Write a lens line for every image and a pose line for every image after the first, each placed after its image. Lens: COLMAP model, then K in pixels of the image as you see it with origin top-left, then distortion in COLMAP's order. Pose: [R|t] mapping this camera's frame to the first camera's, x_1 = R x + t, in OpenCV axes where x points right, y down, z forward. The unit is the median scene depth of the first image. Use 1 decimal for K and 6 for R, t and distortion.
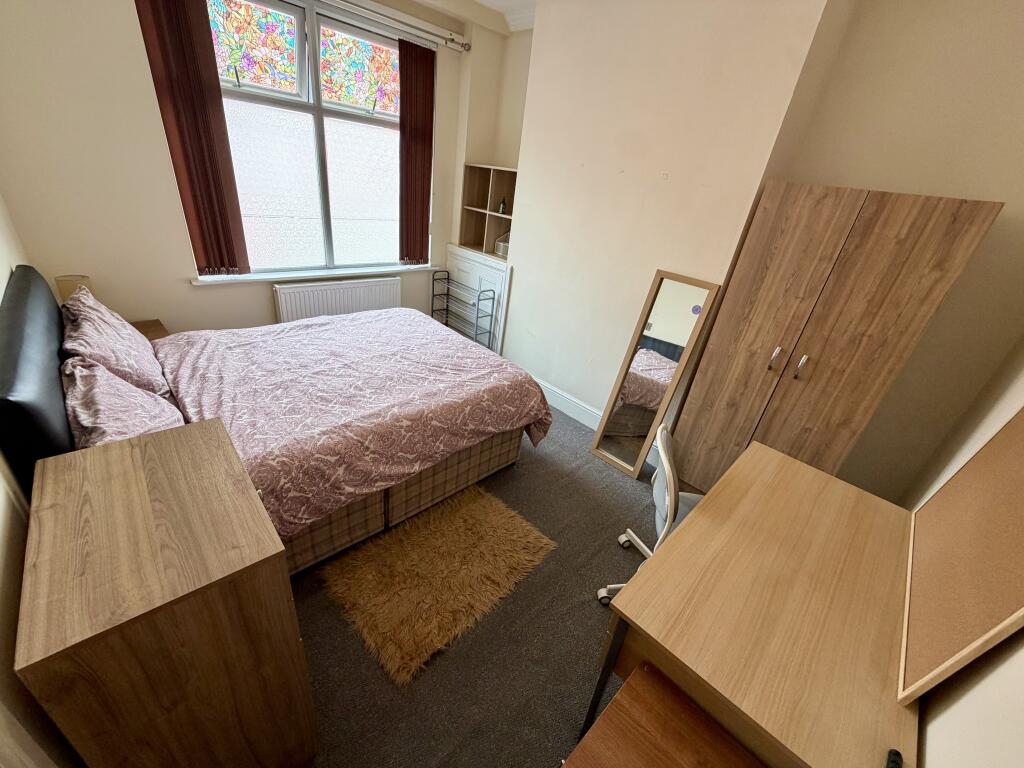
lens RADIAL K [[407.3, 0, 508.1], [0, 407.3, 383.3], [0, 0, 1]] dist [-0.002398, -0.000042]
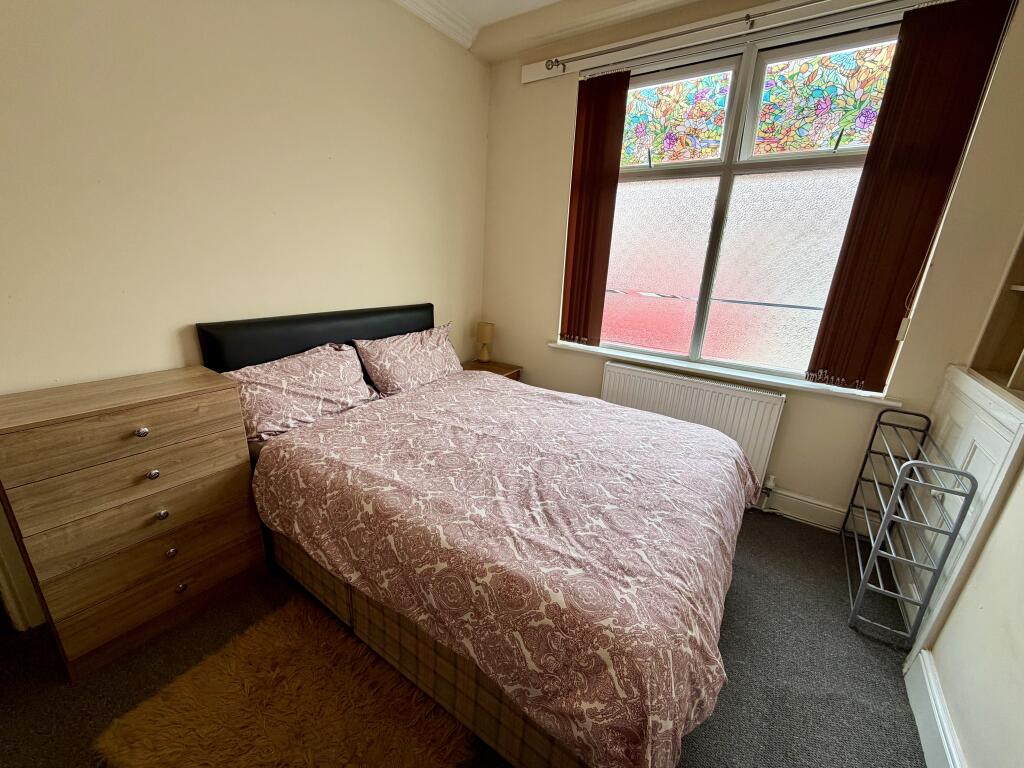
lens RADIAL K [[407.3, 0, 511.0], [0, 407.3, 386.2], [0, 0, 1]] dist [-0.002398, -0.000042]
pose [[0.204491, 0.187679, -0.960708, 0.328061], [-0.459101, 0.885195, 0.075206, -0.192445], [0.864529, 0.425683, 0.267178, 0.705137]]
